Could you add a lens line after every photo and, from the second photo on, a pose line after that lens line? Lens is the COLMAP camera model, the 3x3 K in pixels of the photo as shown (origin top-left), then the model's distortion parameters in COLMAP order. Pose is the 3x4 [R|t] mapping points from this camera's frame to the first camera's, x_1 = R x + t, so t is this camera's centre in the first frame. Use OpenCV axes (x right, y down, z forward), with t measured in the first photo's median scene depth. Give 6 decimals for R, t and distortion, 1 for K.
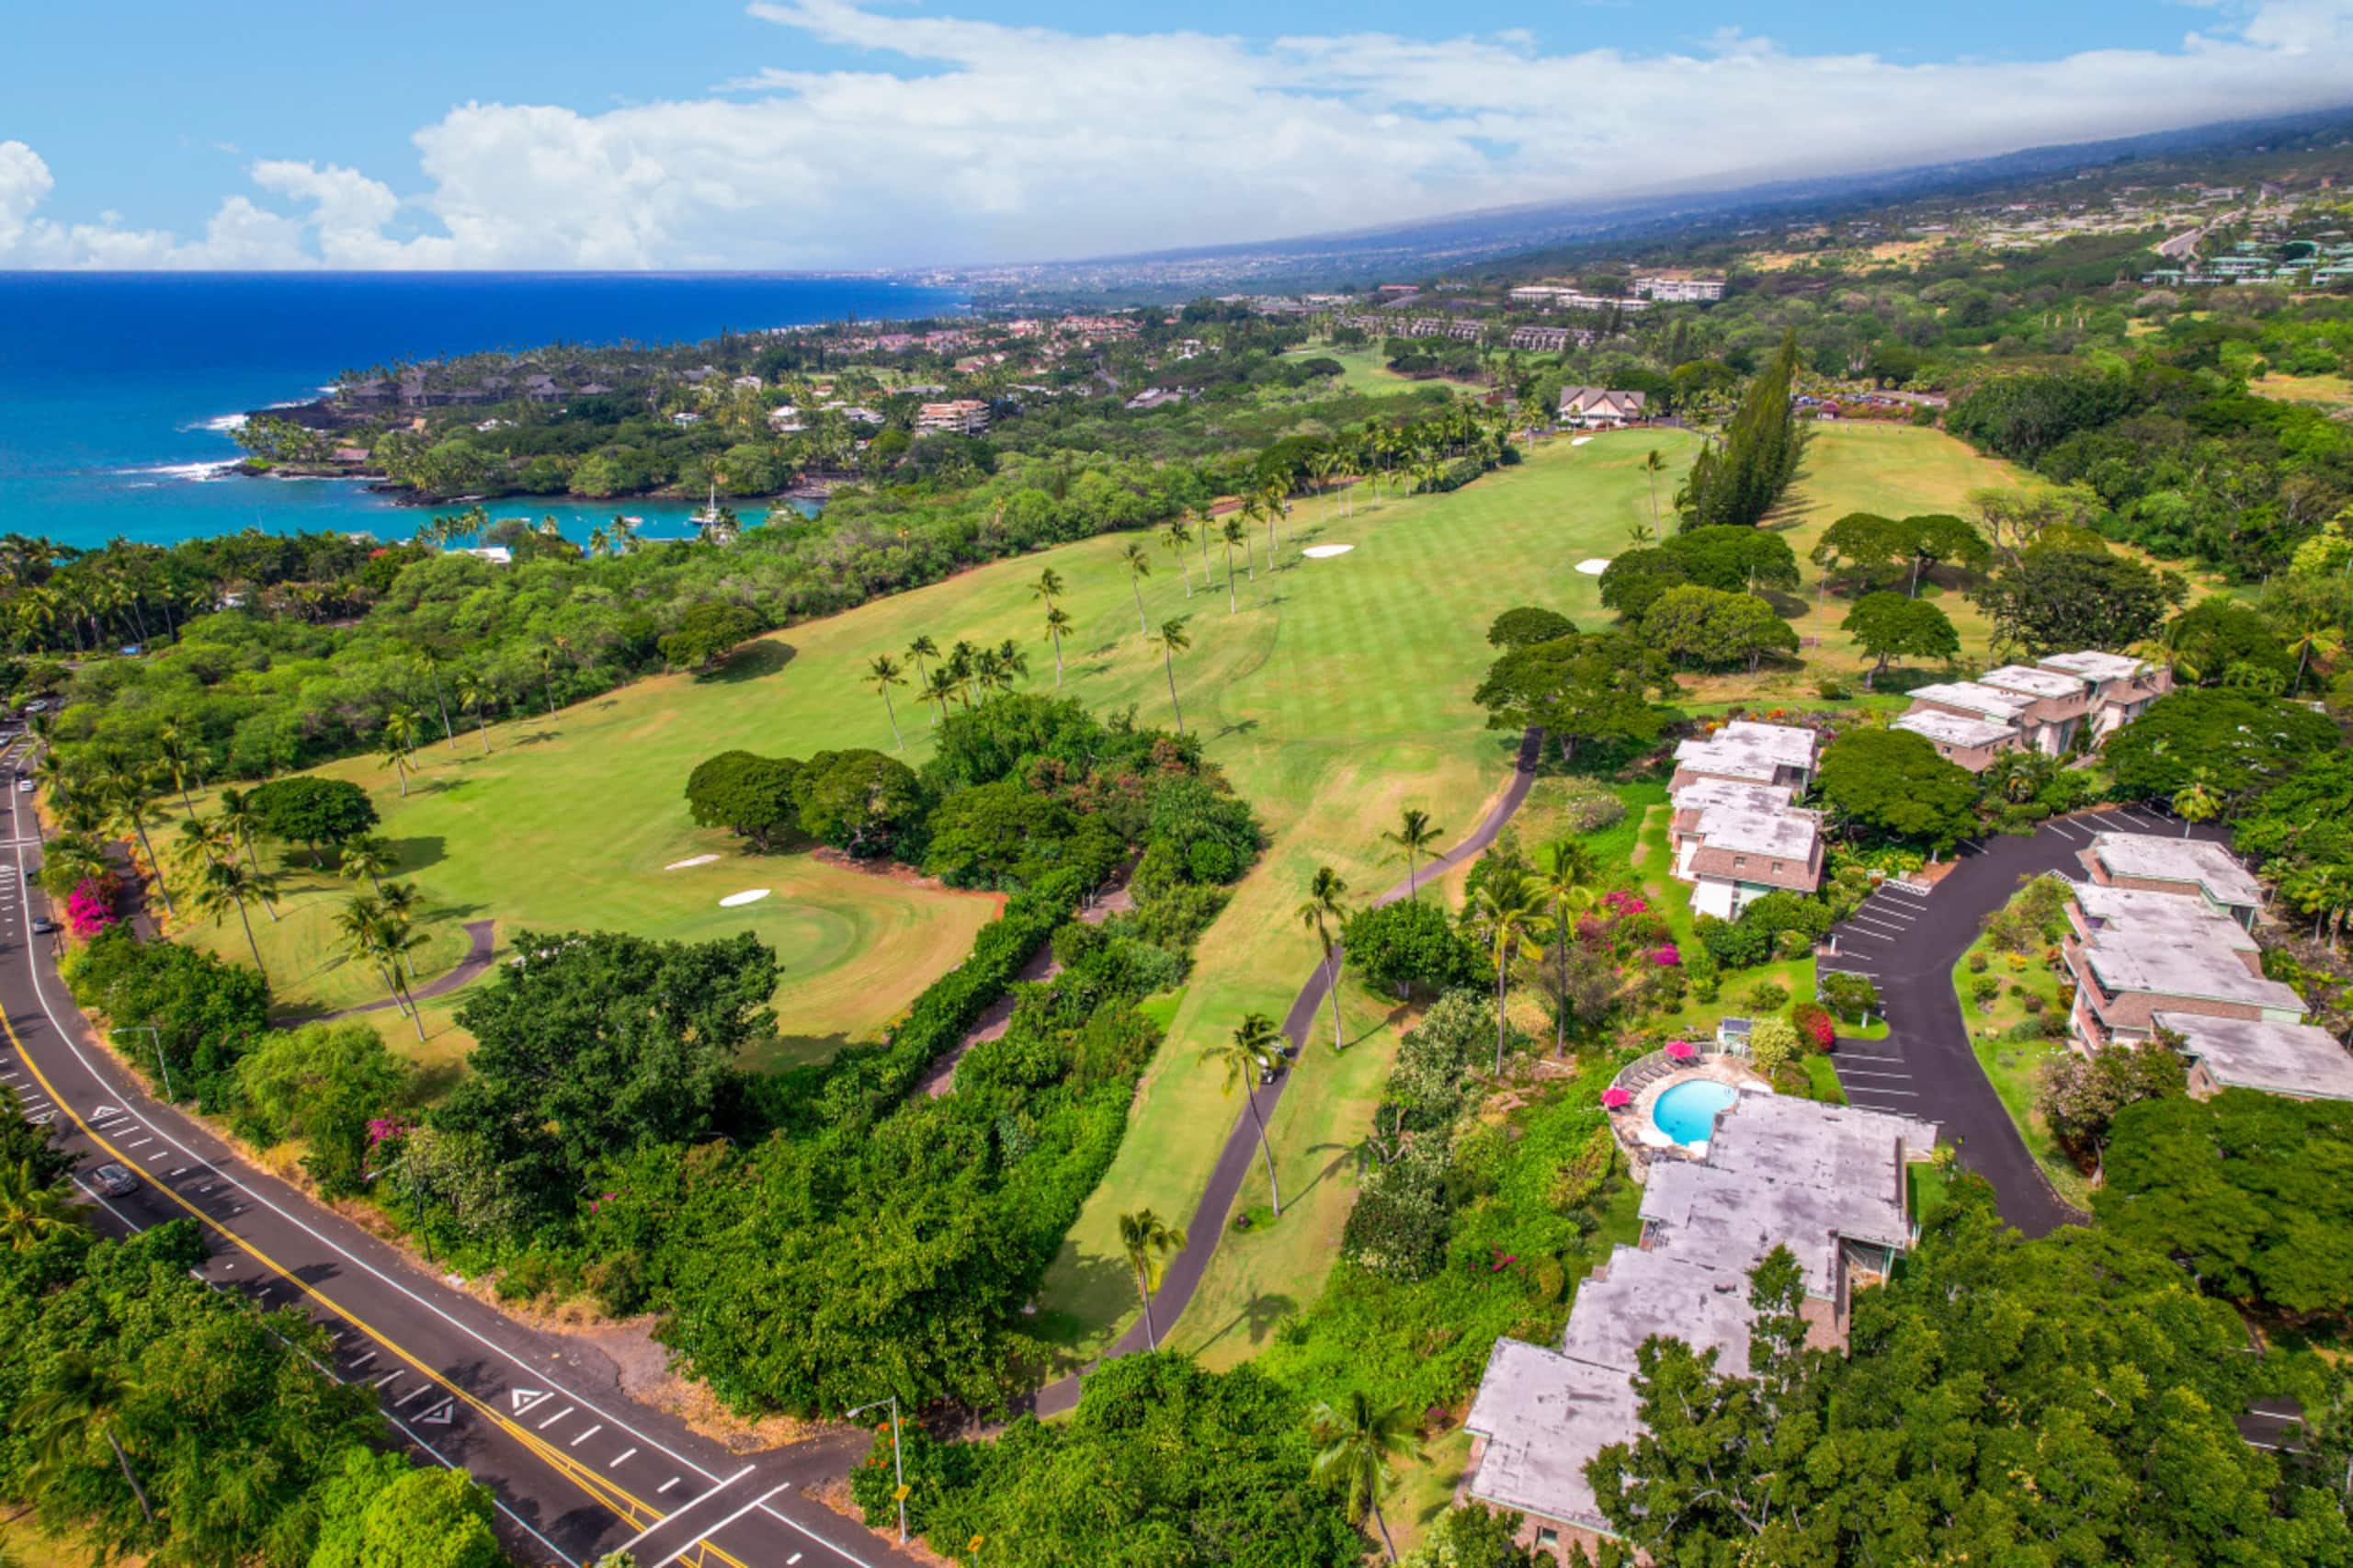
lens RADIAL K [[1510.7, 0, 1176.5], [0, 1510.7, 784.0], [0, 0, 1]] dist [-0.073124, 0.066391]
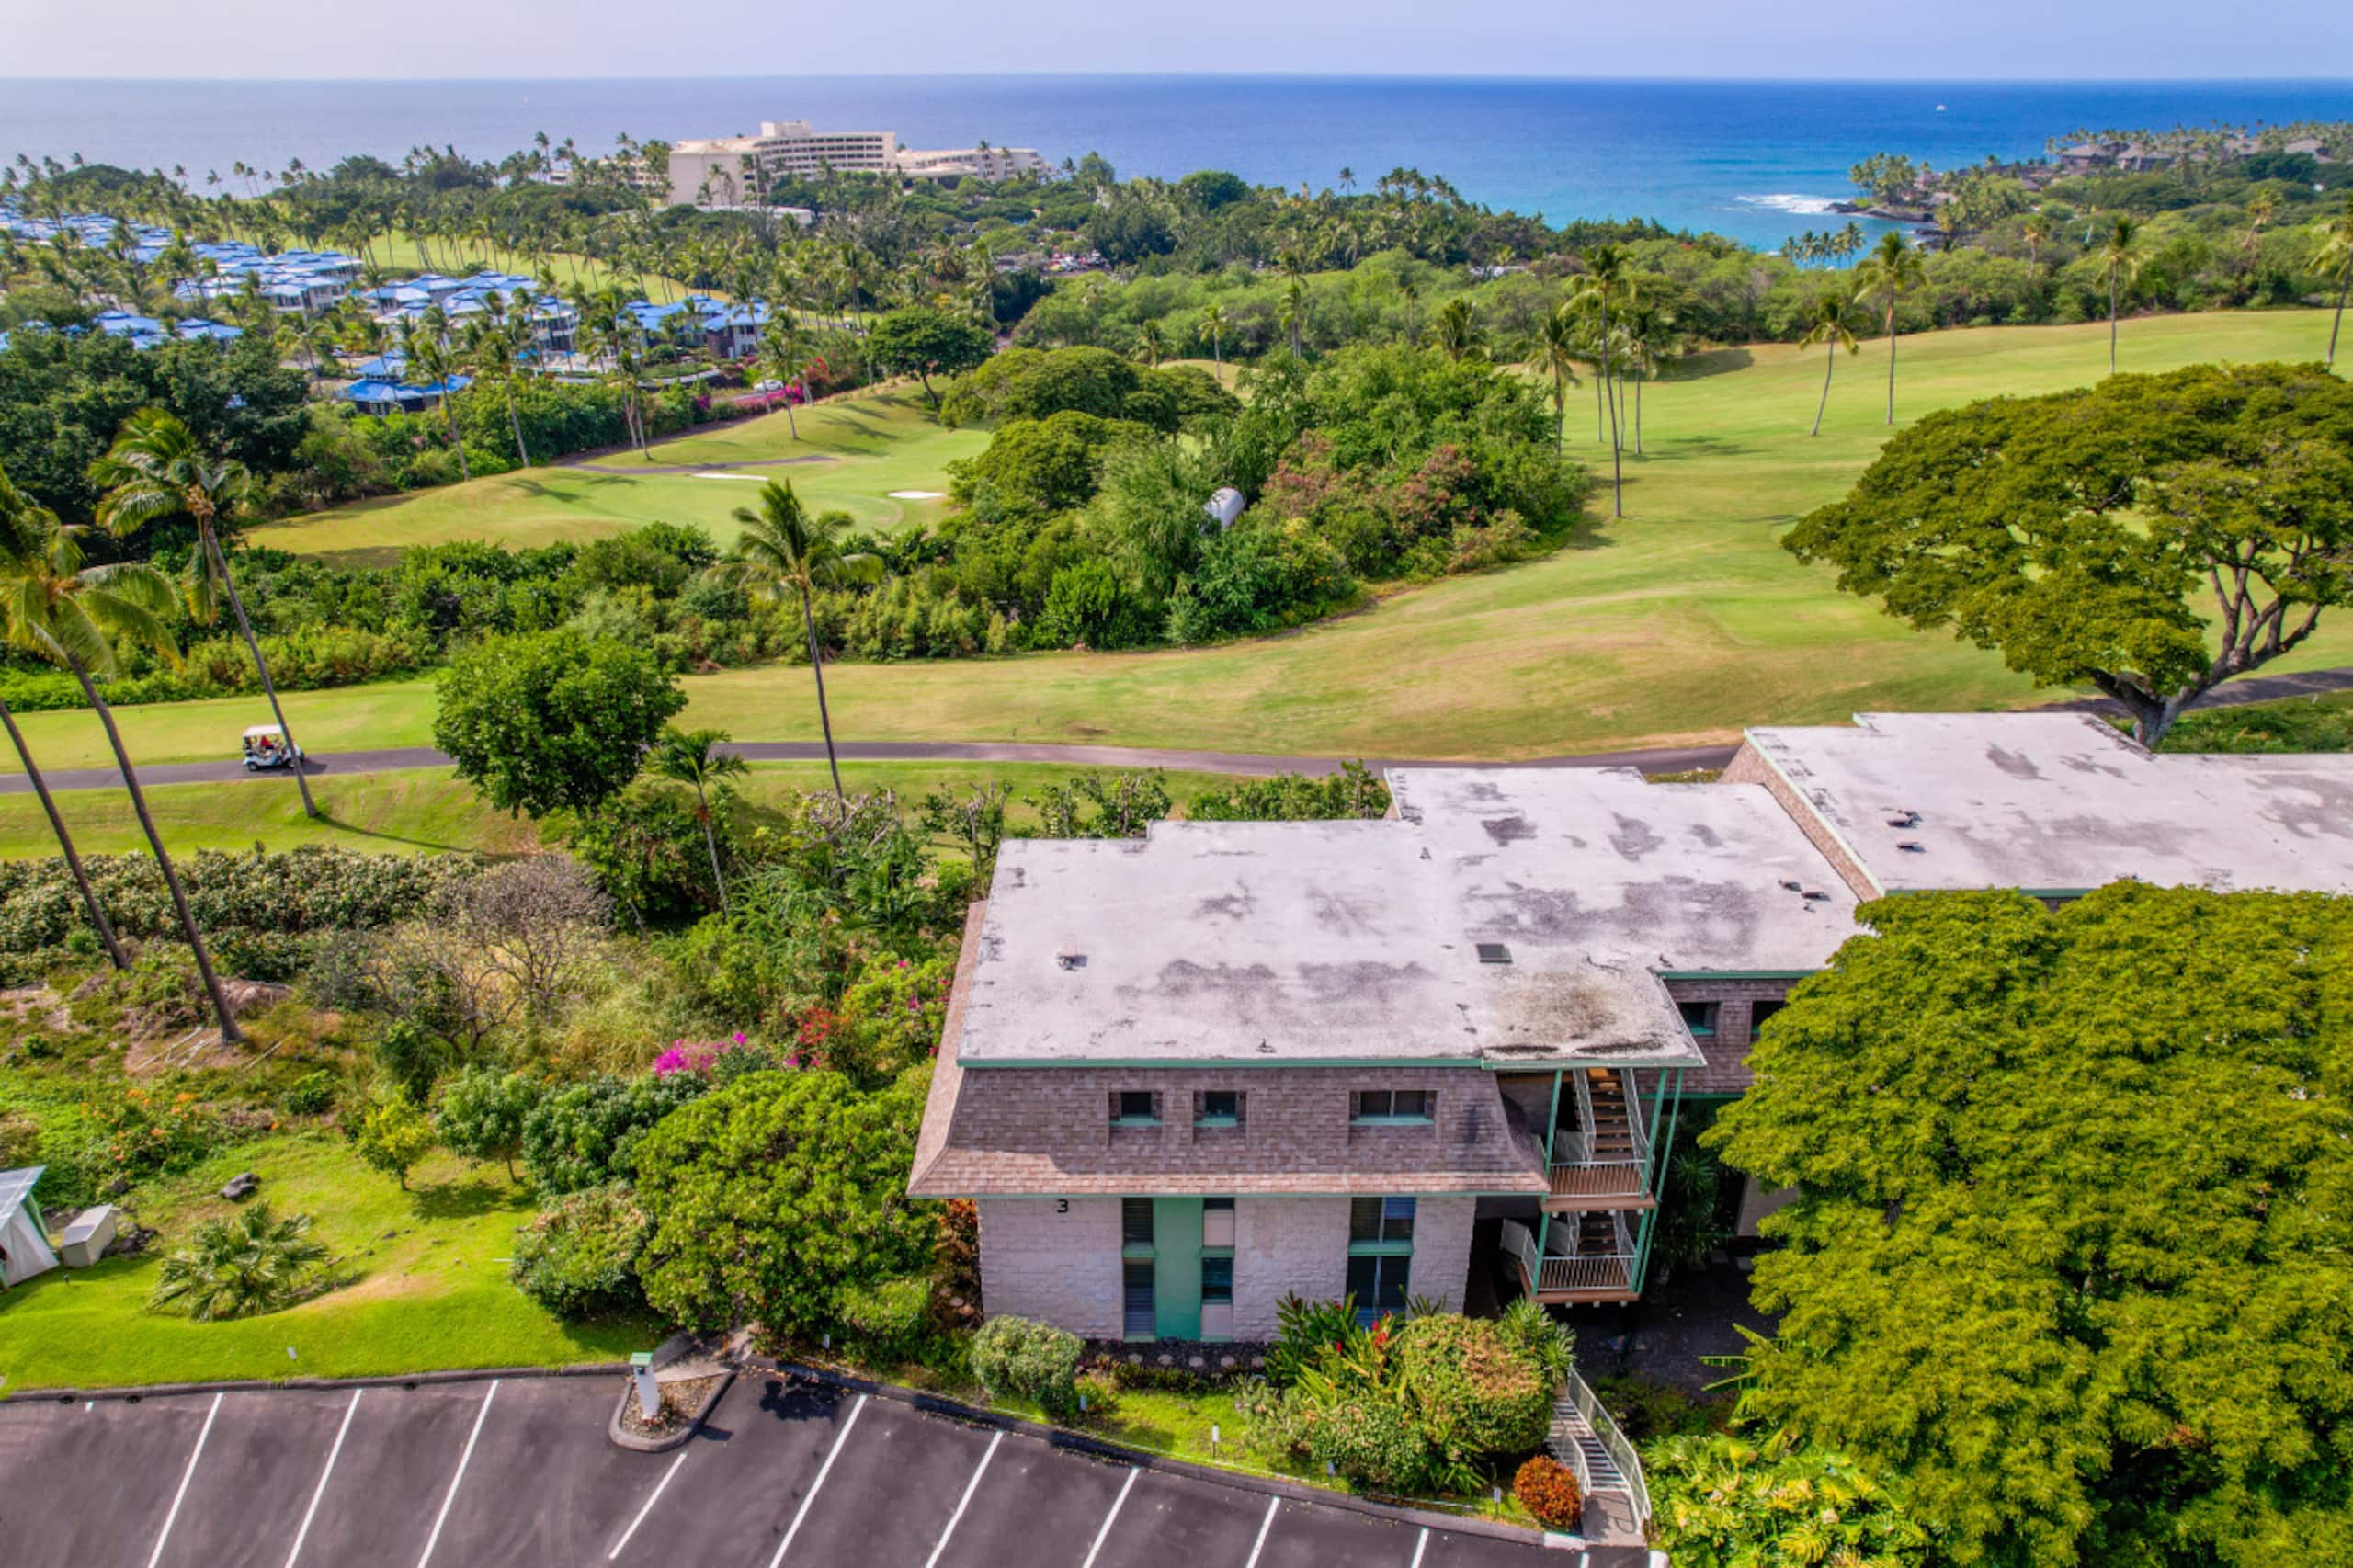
lens RADIAL K [[1505.6, 0, 1175.9], [0, 1505.6, 774.0], [0, 0, 1]] dist [-0.073705, 0.067213]
pose [[0.426745, 0.373479, -0.823652, 0.265627], [-0.289311, 0.919263, 0.266937, -0.021082], [0.856848, 0.124377, 0.500342, 0.430011]]
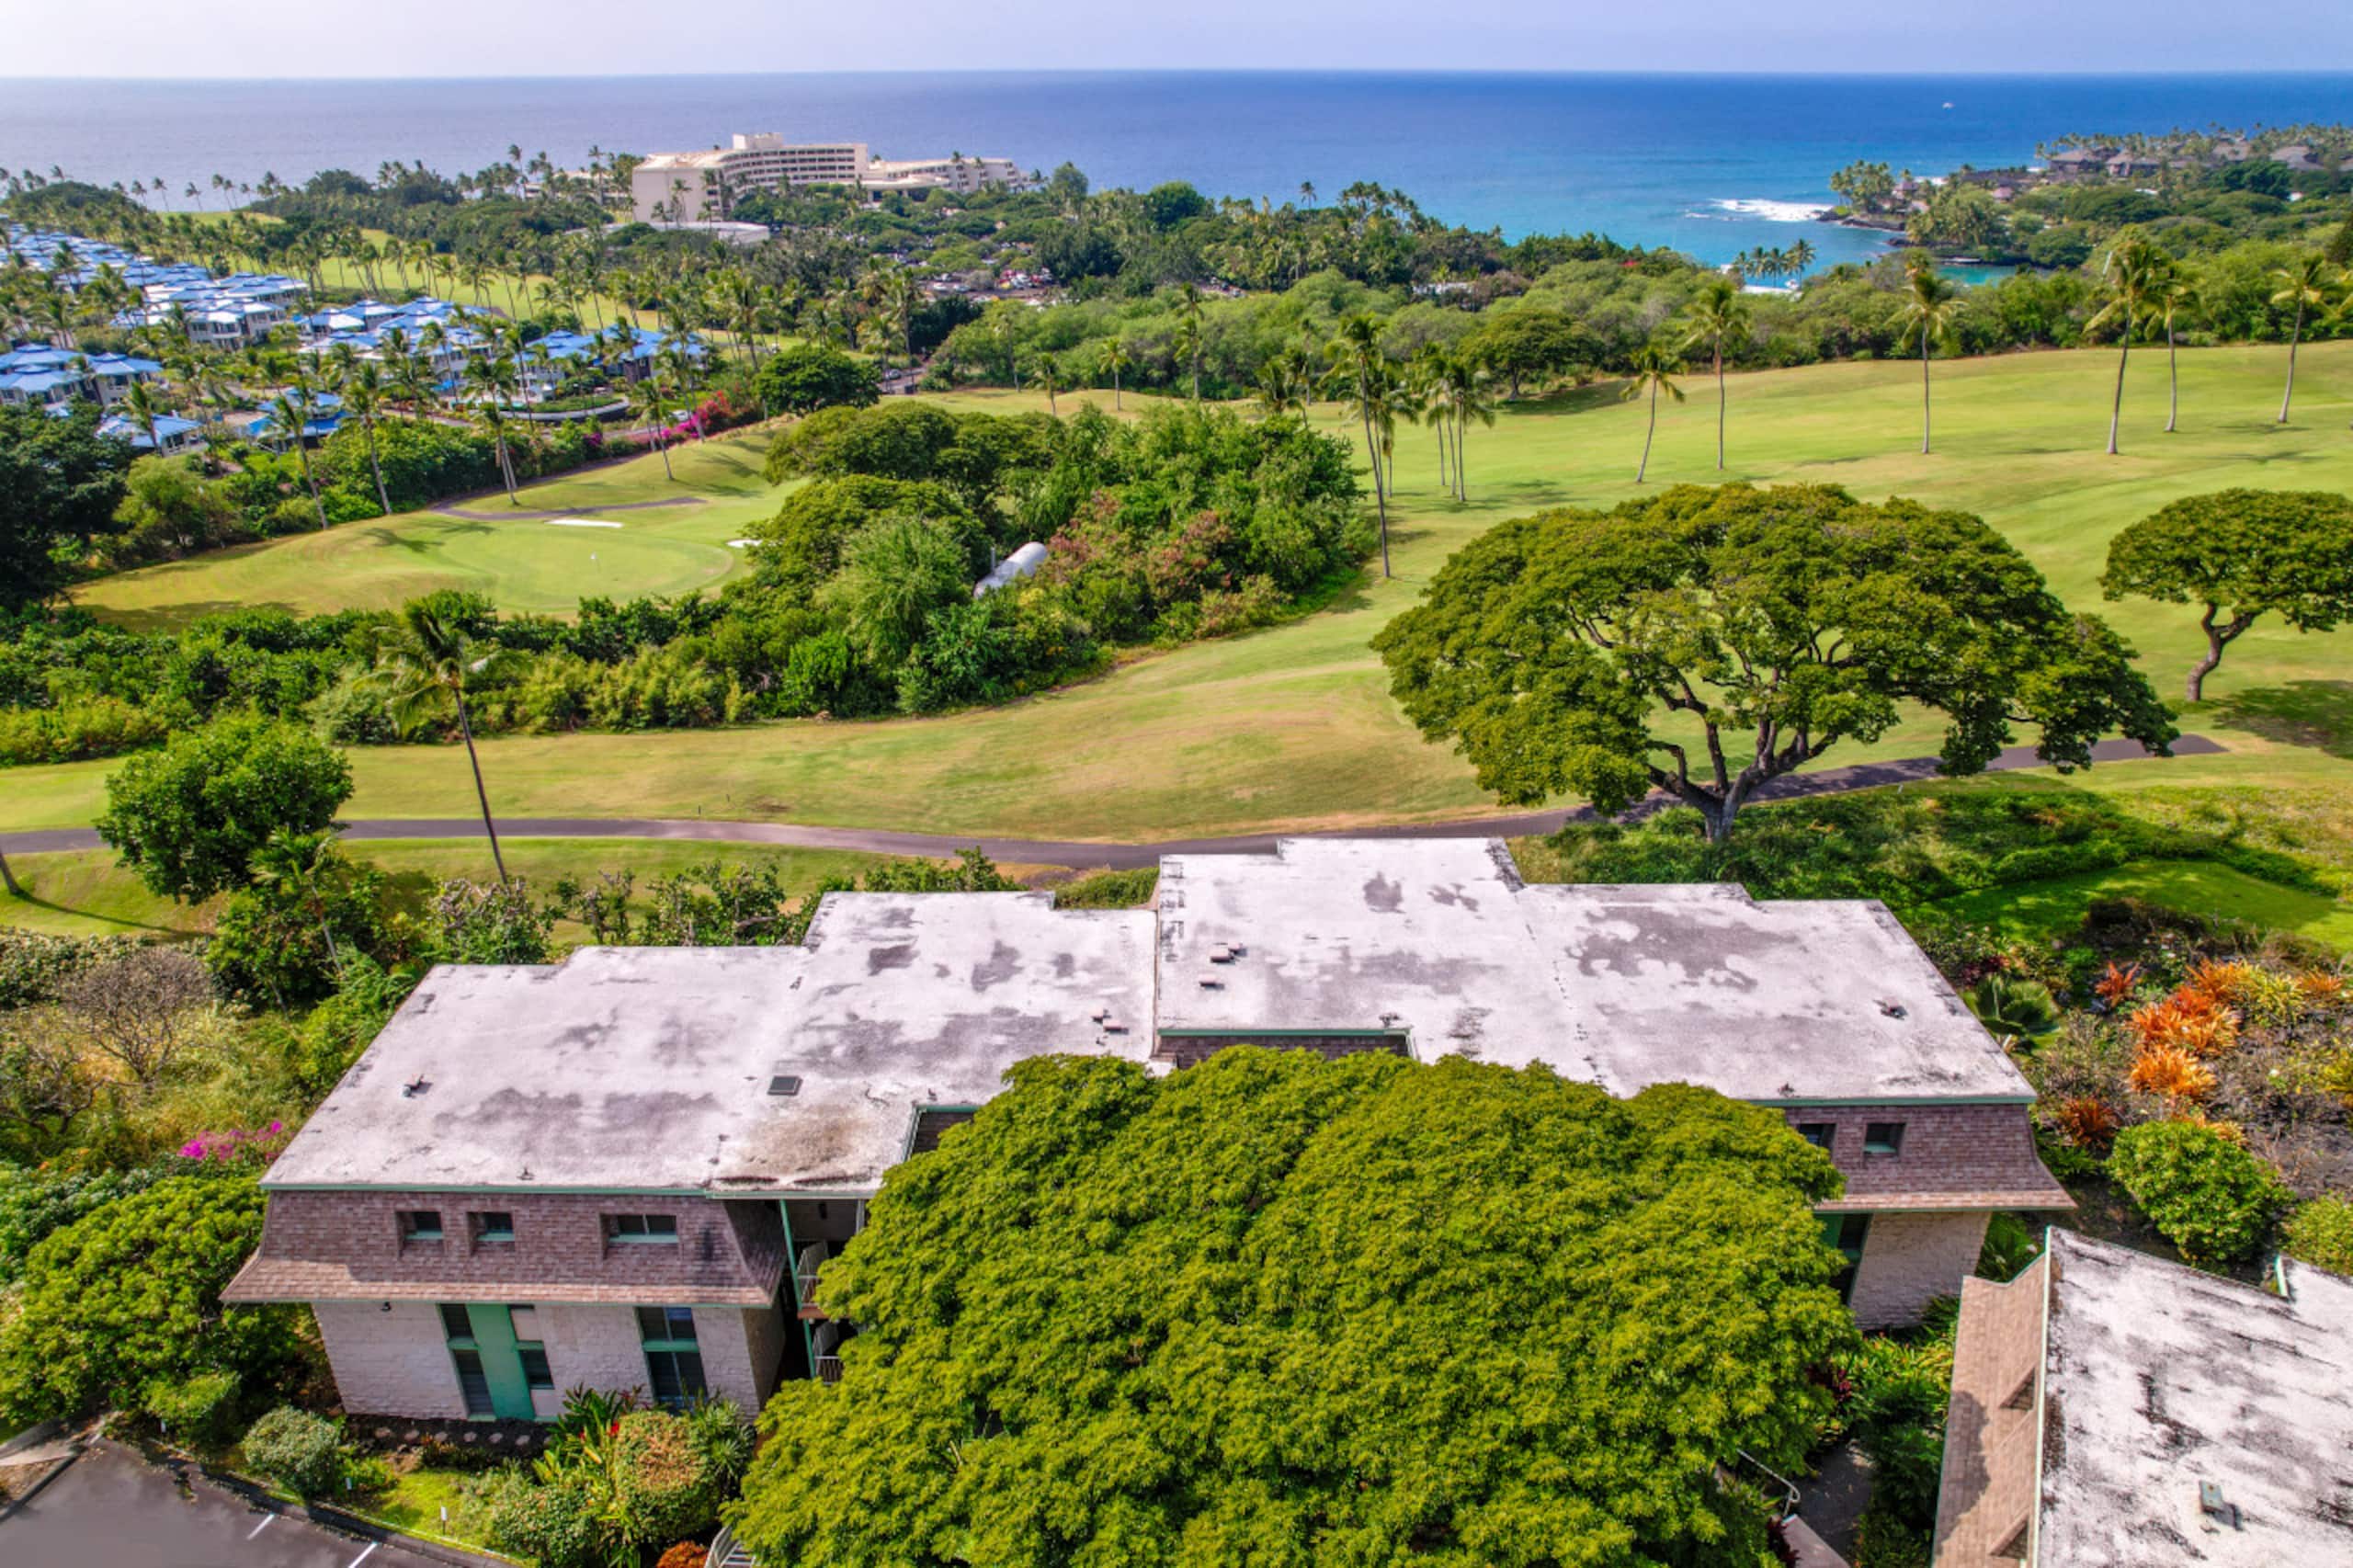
lens RADIAL K [[1510.7, 0, 1176.5], [0, 1510.7, 784.0], [0, 0, 1]] dist [-0.073124, 0.066391]
pose [[0.417410, 0.380273, -0.825325, 0.296545], [-0.288907, 0.916640, 0.276231, -0.052947], [0.861569, 0.123141, 0.492478, 0.470126]]
